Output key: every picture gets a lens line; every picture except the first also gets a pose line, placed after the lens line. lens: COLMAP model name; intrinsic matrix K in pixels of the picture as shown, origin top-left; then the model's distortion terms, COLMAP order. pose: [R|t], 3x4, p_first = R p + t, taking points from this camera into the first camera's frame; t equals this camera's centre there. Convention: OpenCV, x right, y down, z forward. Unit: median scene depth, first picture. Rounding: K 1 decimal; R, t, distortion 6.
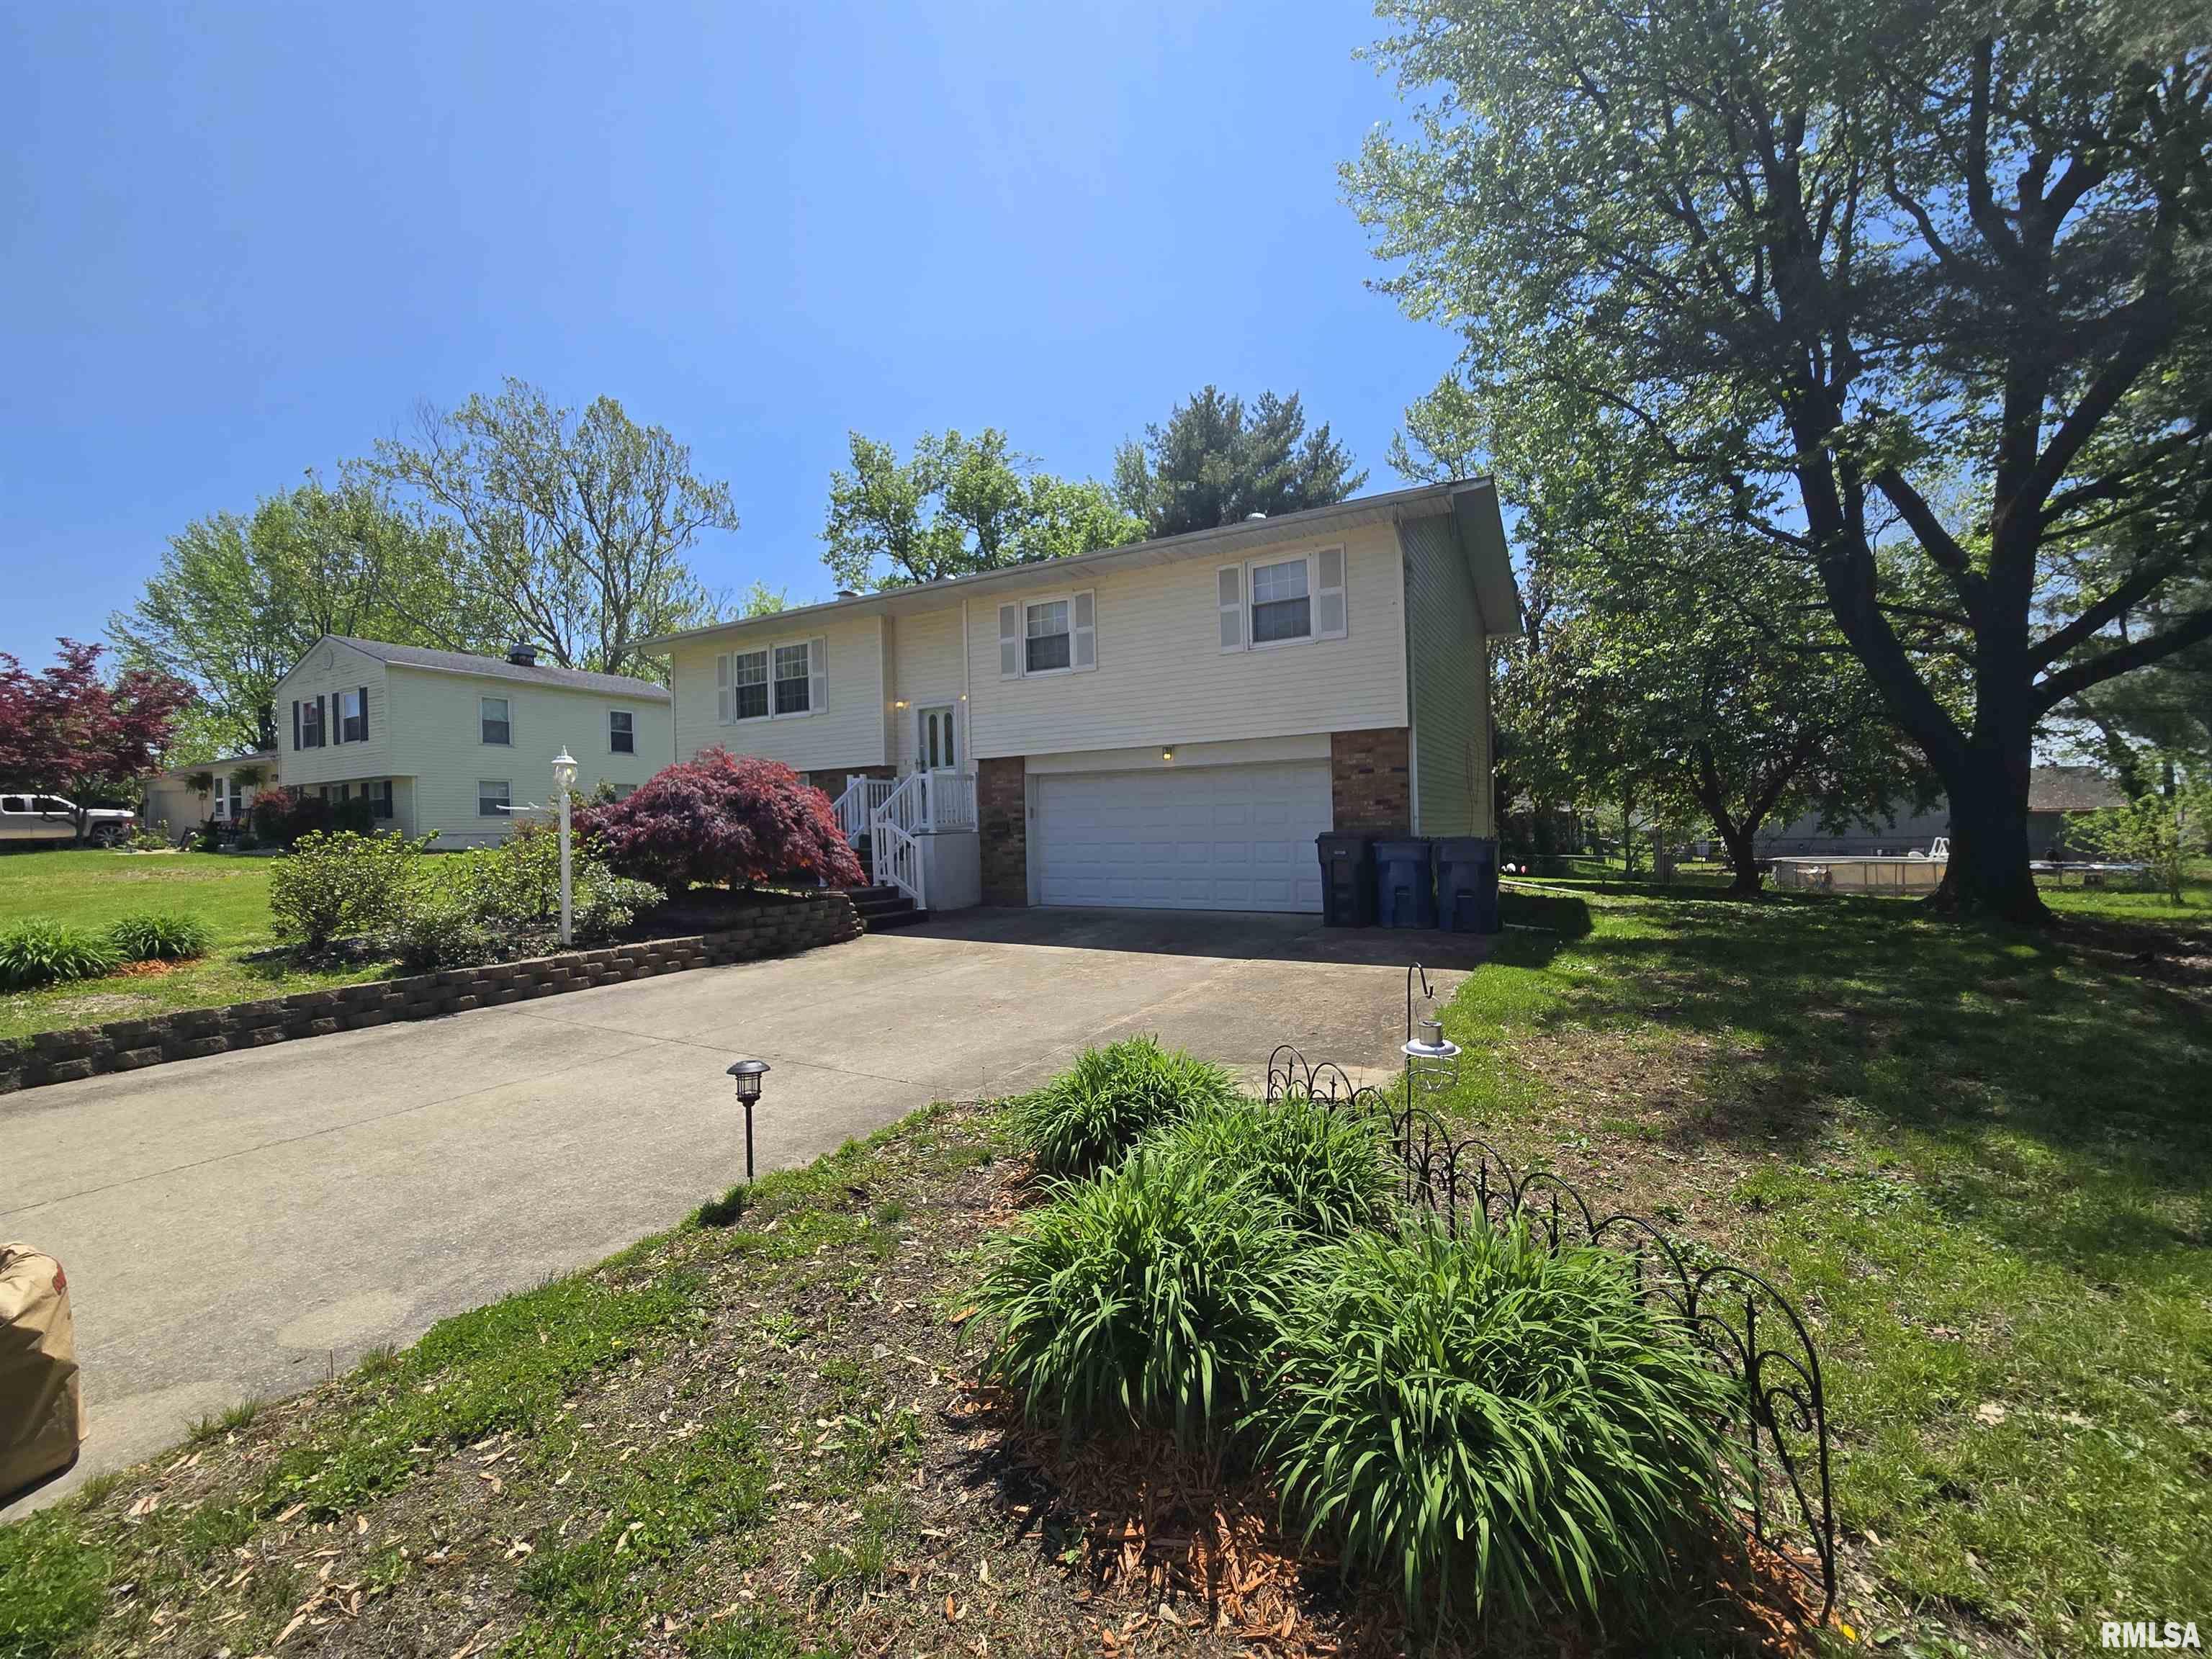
lens RADIAL K [[901.2, 0, 1107.6], [0, 901.2, 829.4], [0, 0, 1]] dist [0.000404, 0.001576]
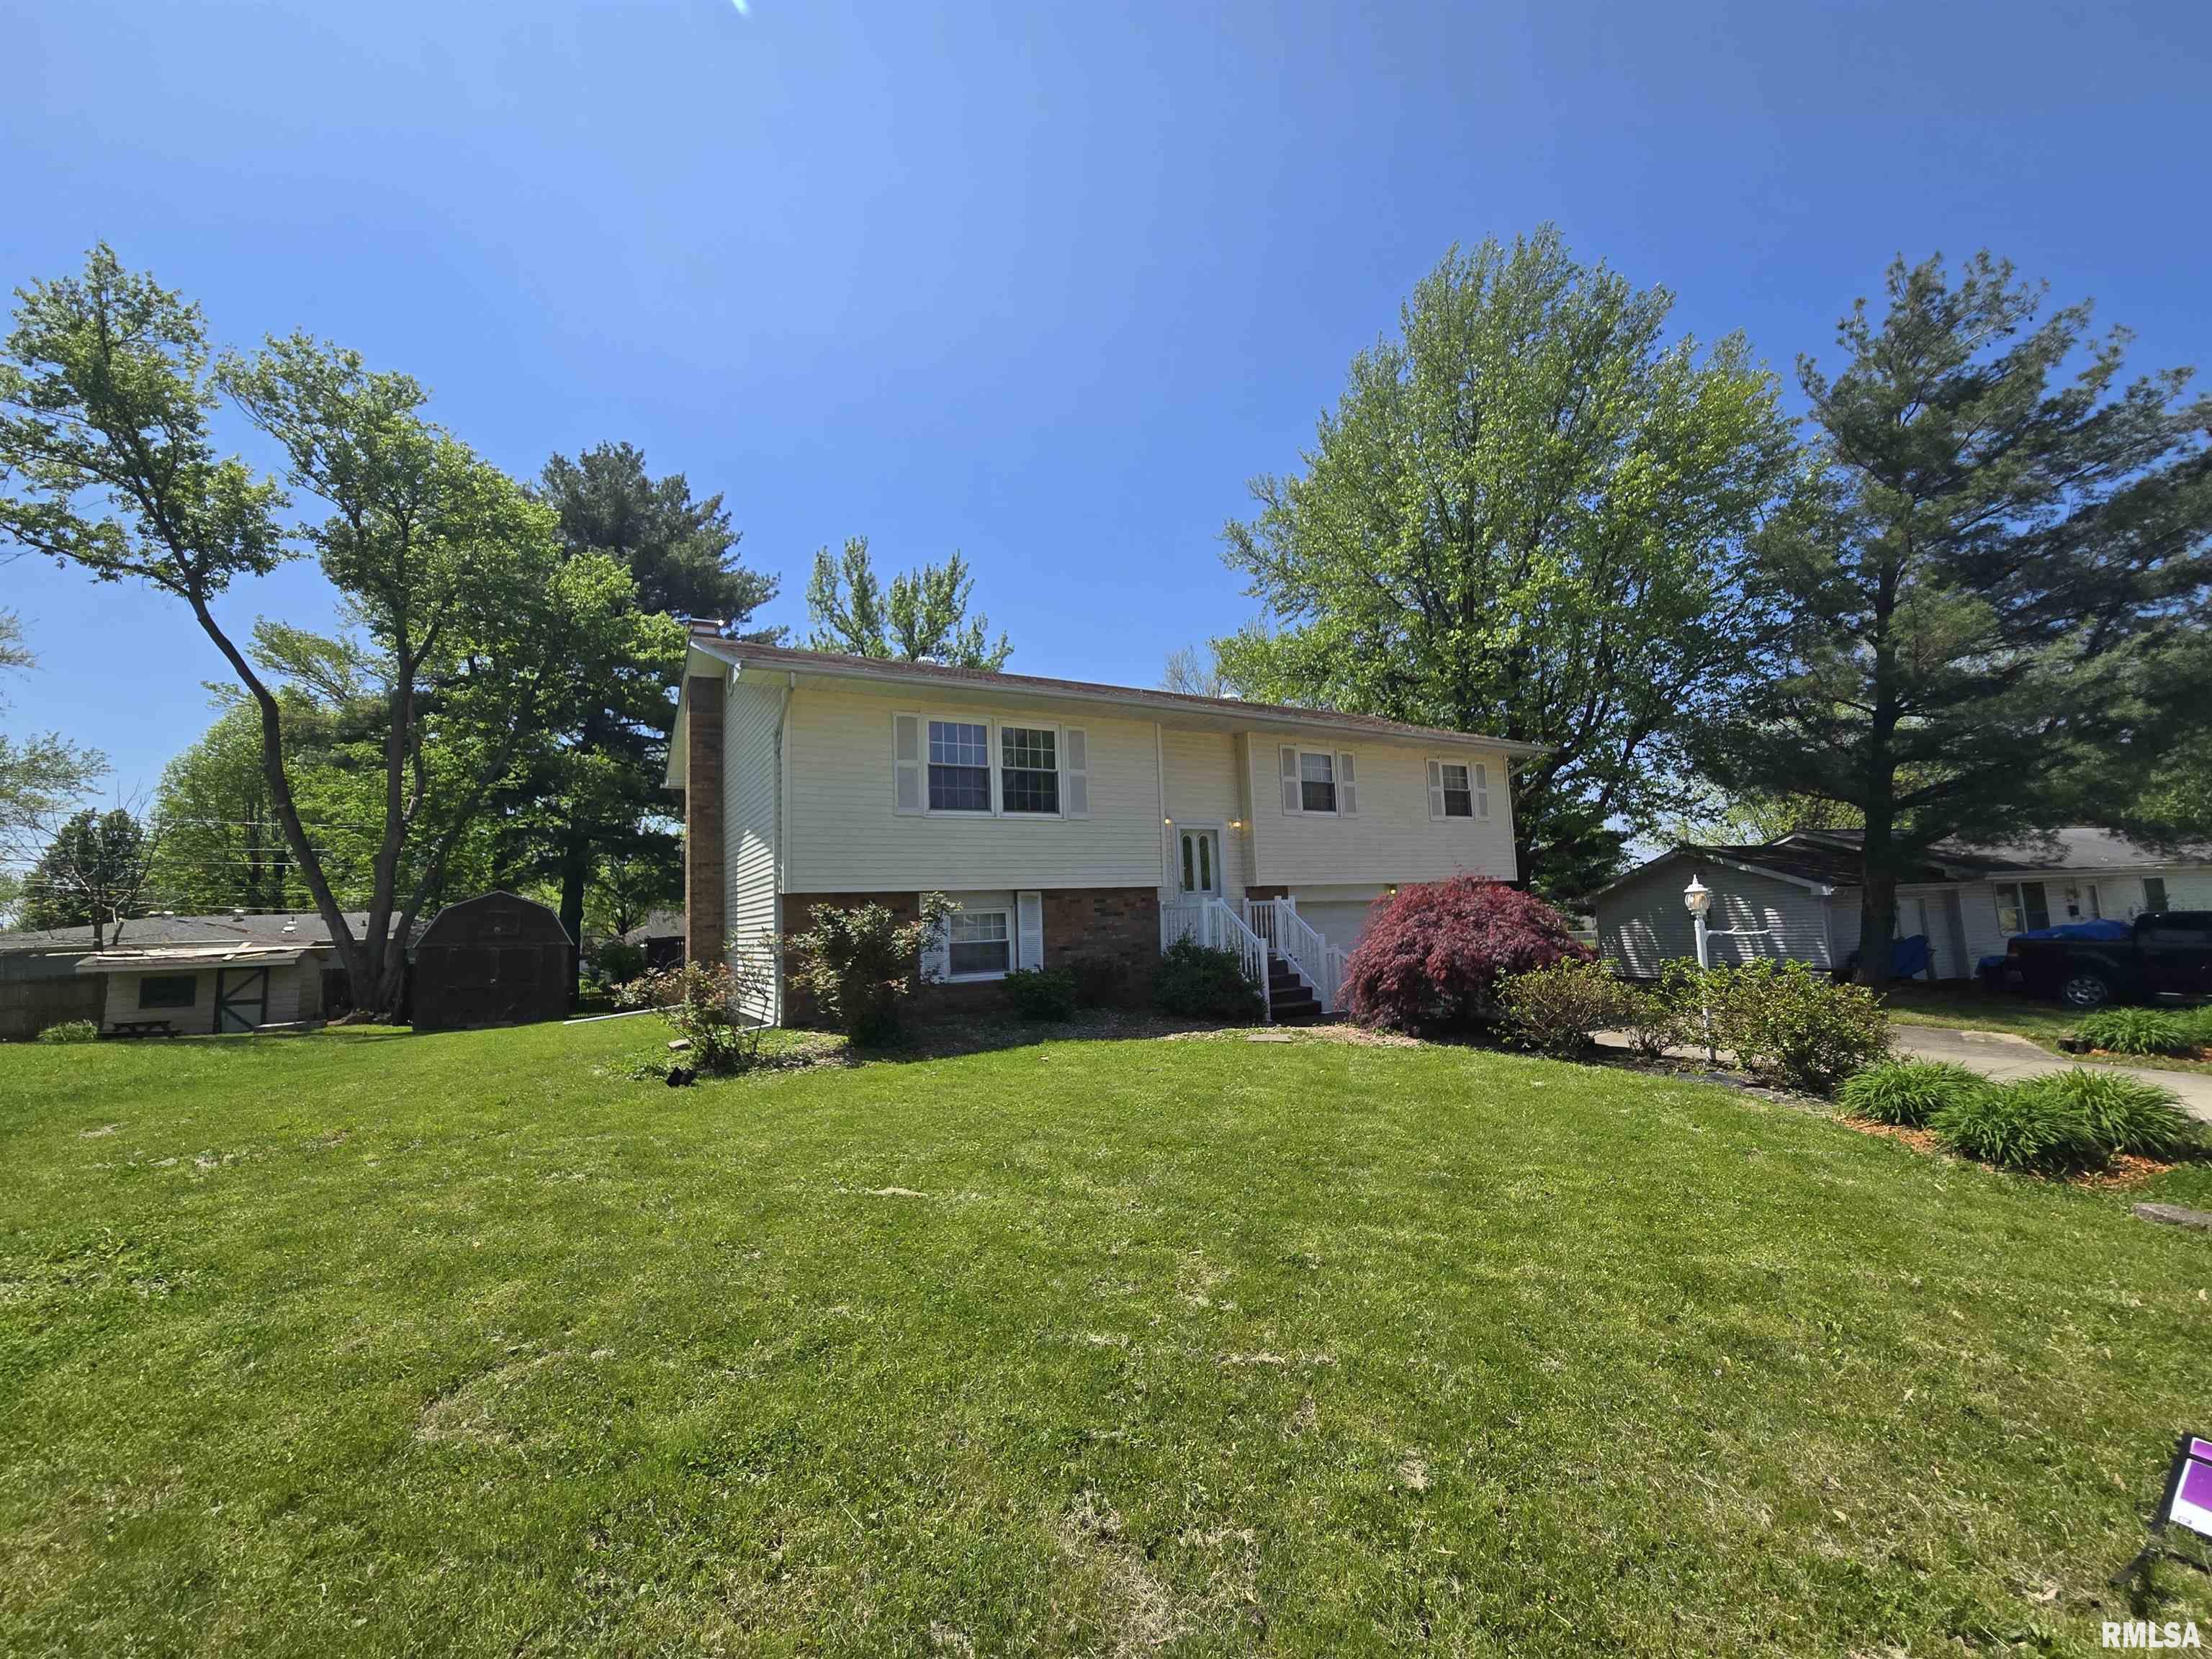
lens RADIAL K [[901.2, 0, 1099.3], [0, 901.2, 848.6], [0, 0, 1]] dist [0.000404, 0.001576]
pose [[0.507040, 0.116515, 0.854011, -1.307947], [0.069599, 0.982051, -0.175305, 0.056028], [-0.859108, 0.148325, 0.489829, 0.764929]]
